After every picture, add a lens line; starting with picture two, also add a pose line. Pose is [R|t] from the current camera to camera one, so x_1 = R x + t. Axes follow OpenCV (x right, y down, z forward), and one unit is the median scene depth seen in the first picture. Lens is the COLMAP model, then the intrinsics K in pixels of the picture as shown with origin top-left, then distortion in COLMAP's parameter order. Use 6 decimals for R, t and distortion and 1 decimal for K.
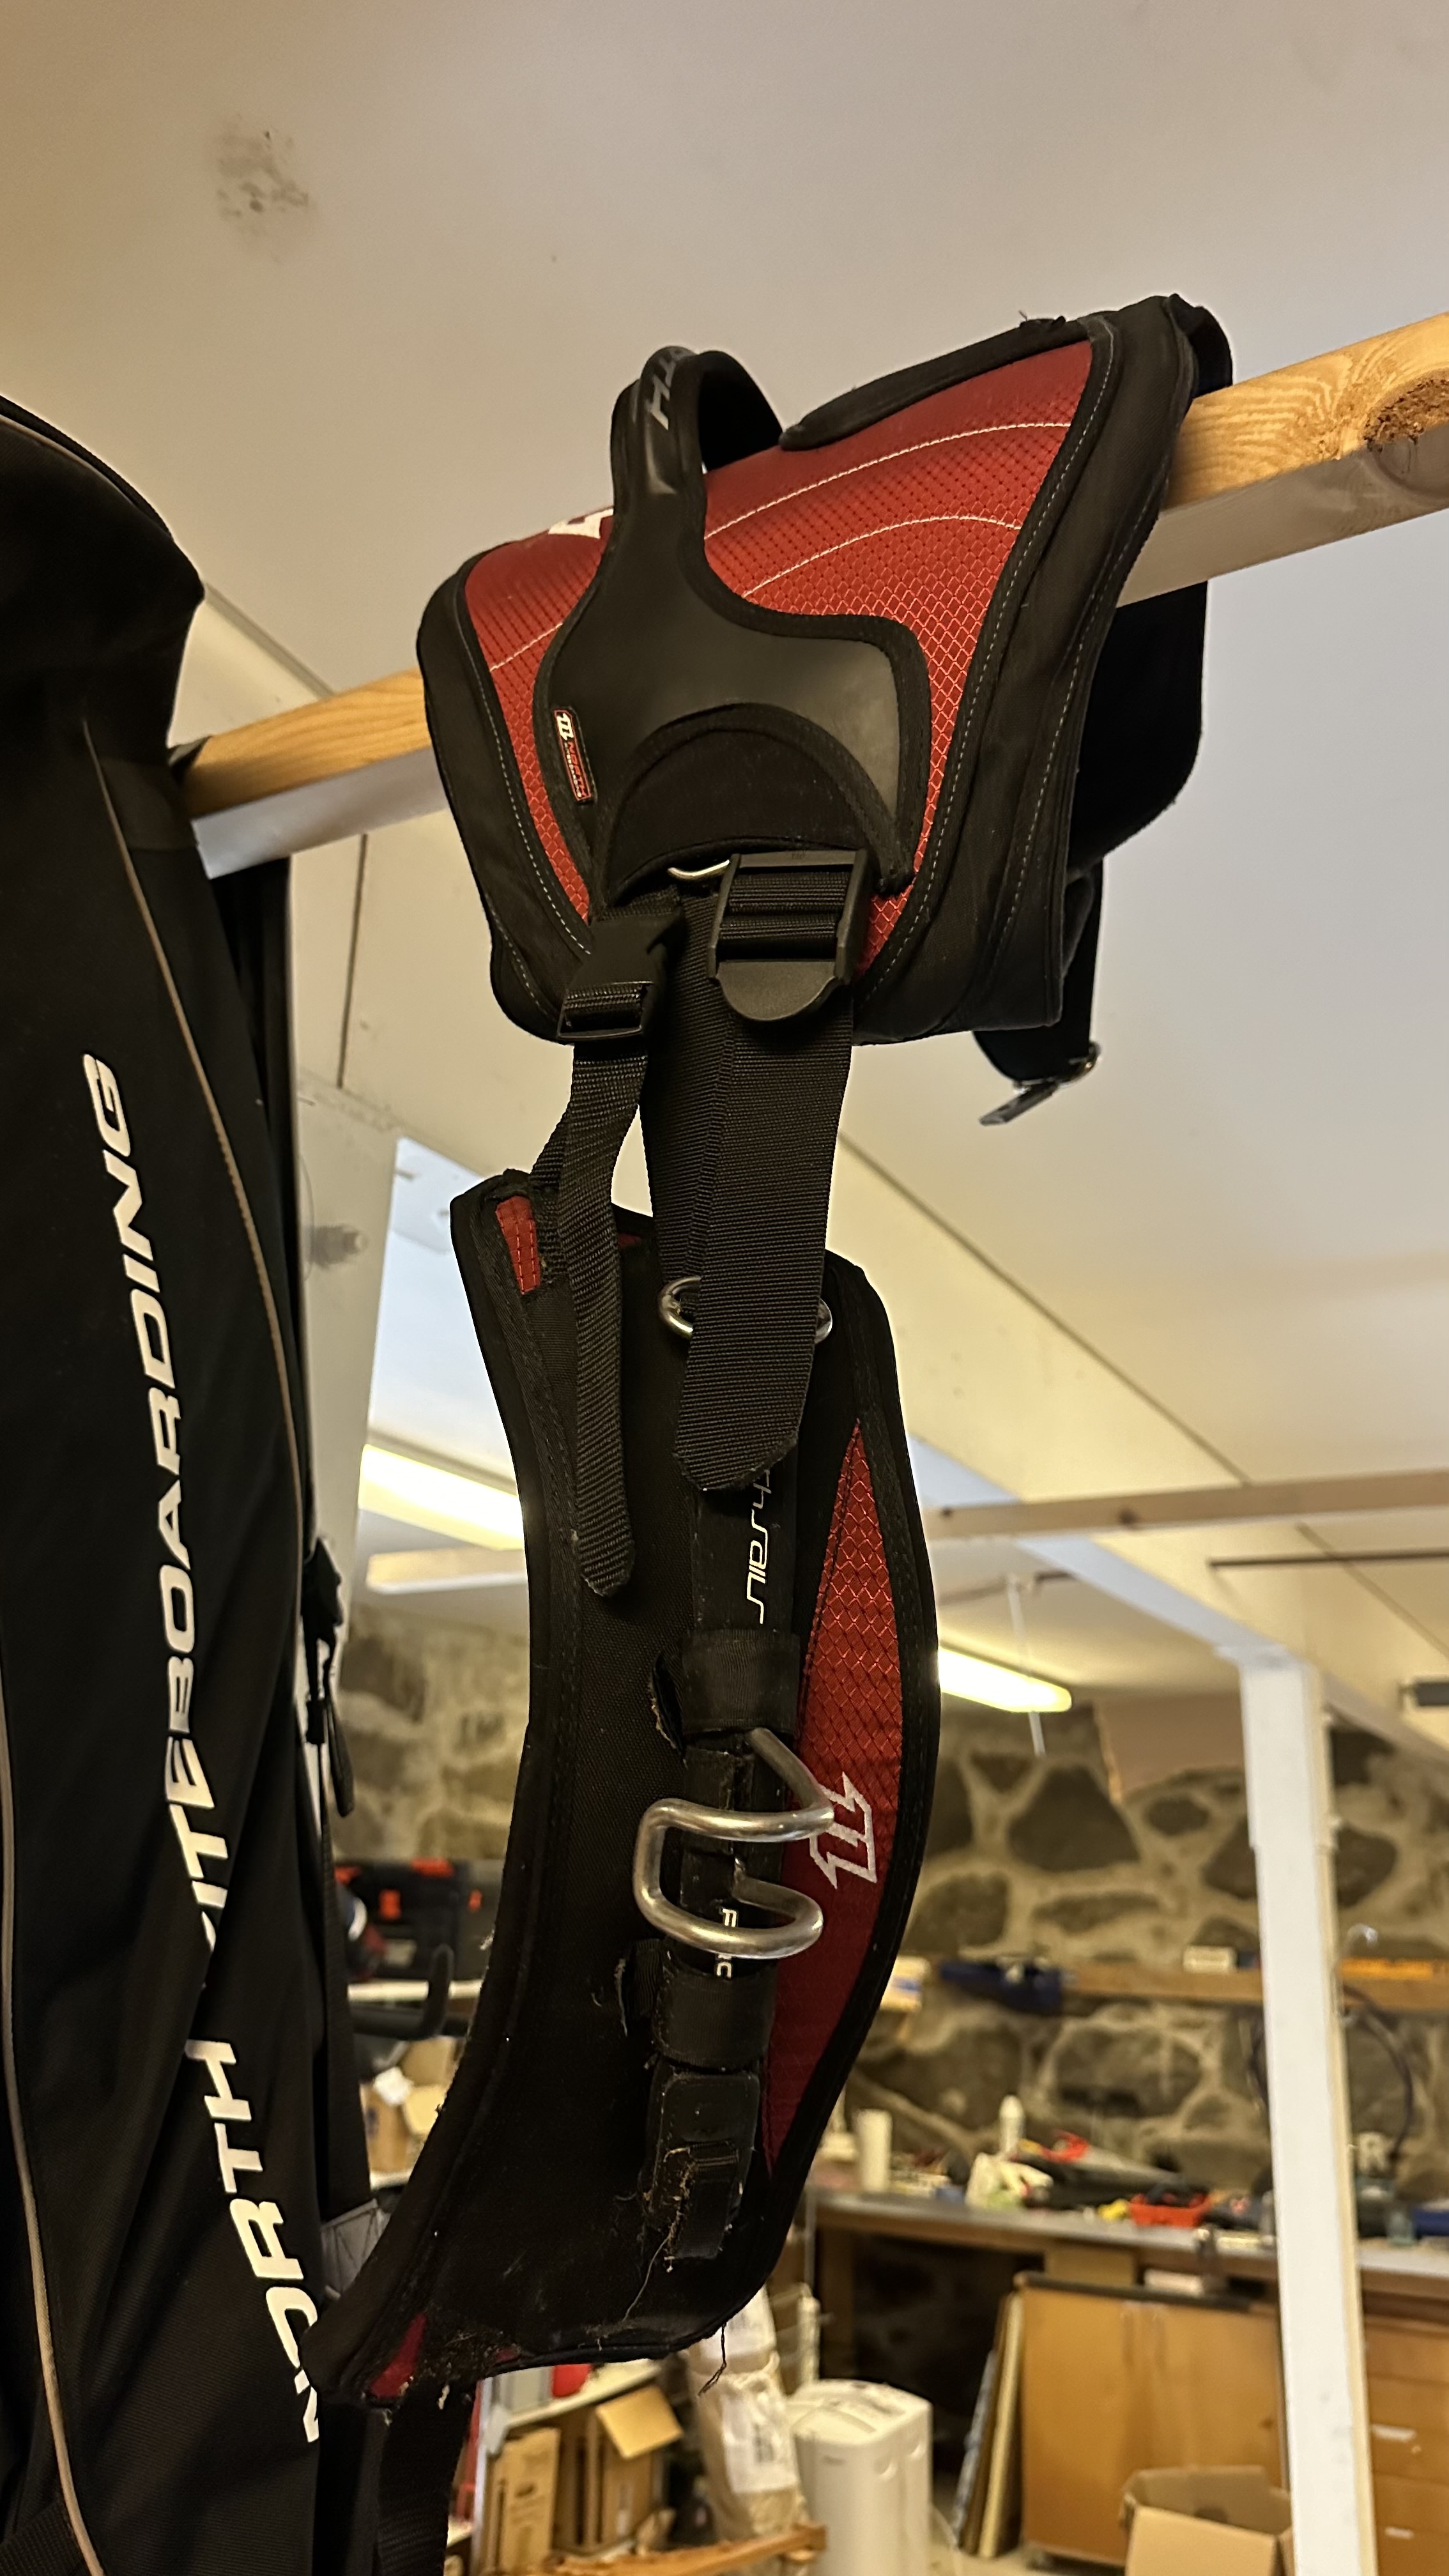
lens RADIAL K [[1808.7, 0, 724.5], [0, 1808.7, 1288.0], [0, 0, 1]] dist [0.002631, -0.003291]
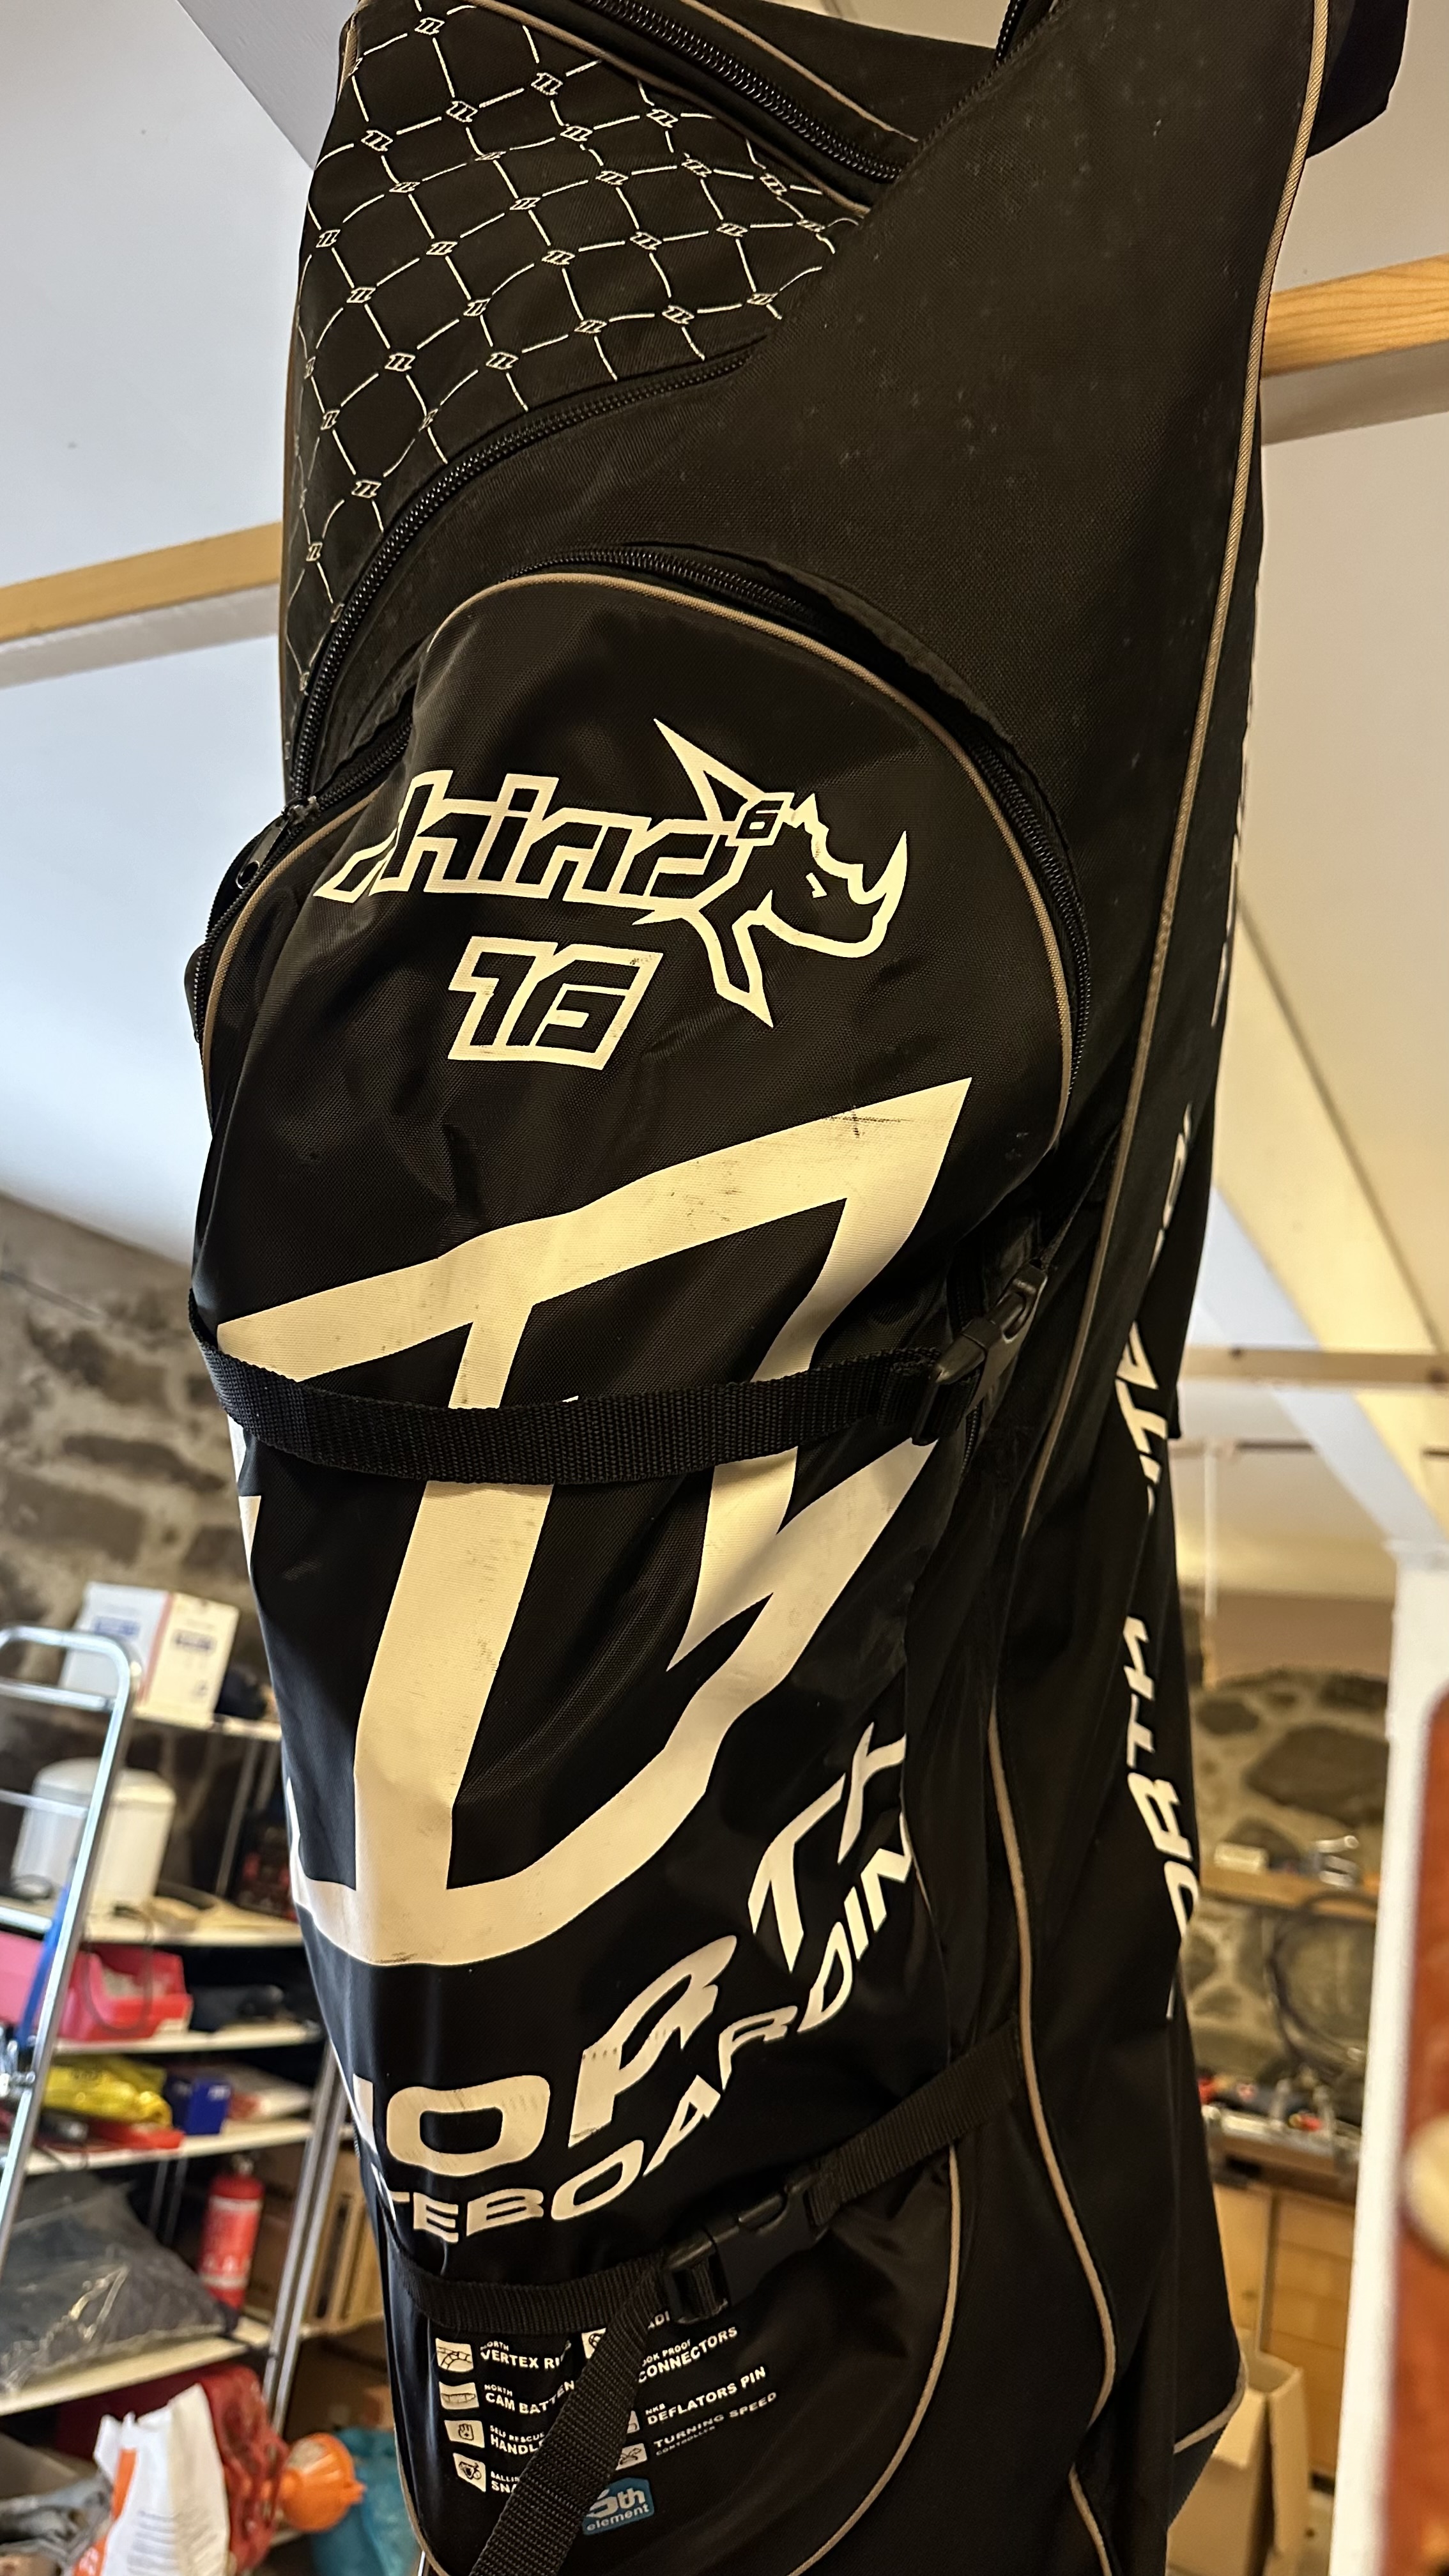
lens RADIAL K [[1761.3, 0, 724.5], [0, 1761.3, 1288.0], [0, 0, 1]] dist [0.089007, -0.121445]
pose [[0.991356, 0.130793, -0.010299, -0.460664], [-0.129837, 0.989324, 0.066191, 0.177812], [0.018847, -0.064281, 0.997754, 0.023934]]
